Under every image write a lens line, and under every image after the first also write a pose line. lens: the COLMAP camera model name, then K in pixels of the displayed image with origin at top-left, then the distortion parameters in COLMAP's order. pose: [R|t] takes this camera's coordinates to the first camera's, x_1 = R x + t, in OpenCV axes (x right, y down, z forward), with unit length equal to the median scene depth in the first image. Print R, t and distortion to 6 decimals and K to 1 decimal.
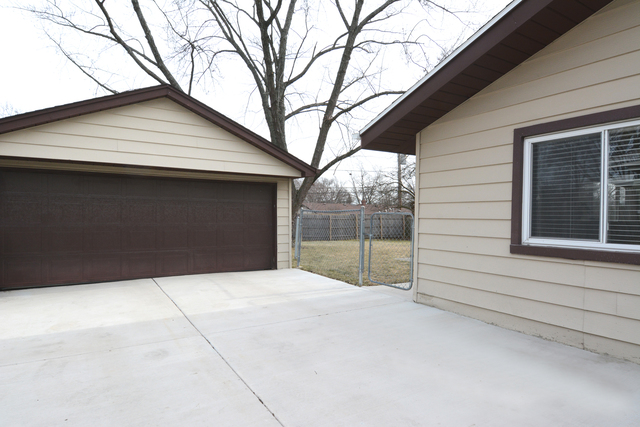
lens RADIAL K [[366.8, 0, 321.8], [0, 366.8, 217.8], [0, 0, 1]] dist [0.025020, -0.000670]
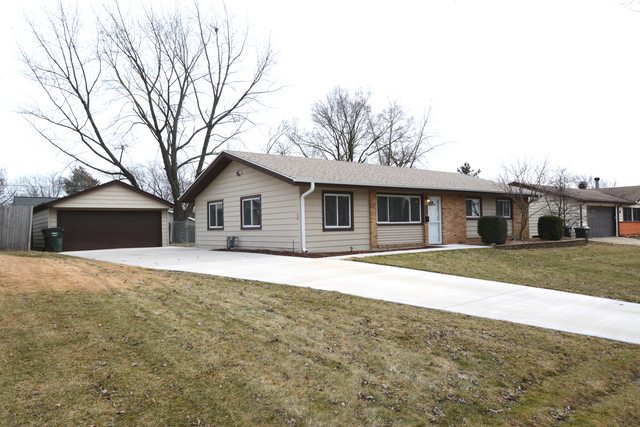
lens RADIAL K [[444.7, 0, 323.0], [0, 444.7, 213.3], [0, 0, 1]] dist [0.015334, 0.002776]
pose [[0.992421, -0.025913, 0.120122, 0.369269], [0.030461, 0.998881, -0.036181, 0.038185], [-0.119050, 0.039566, 0.992100, -1.297133]]
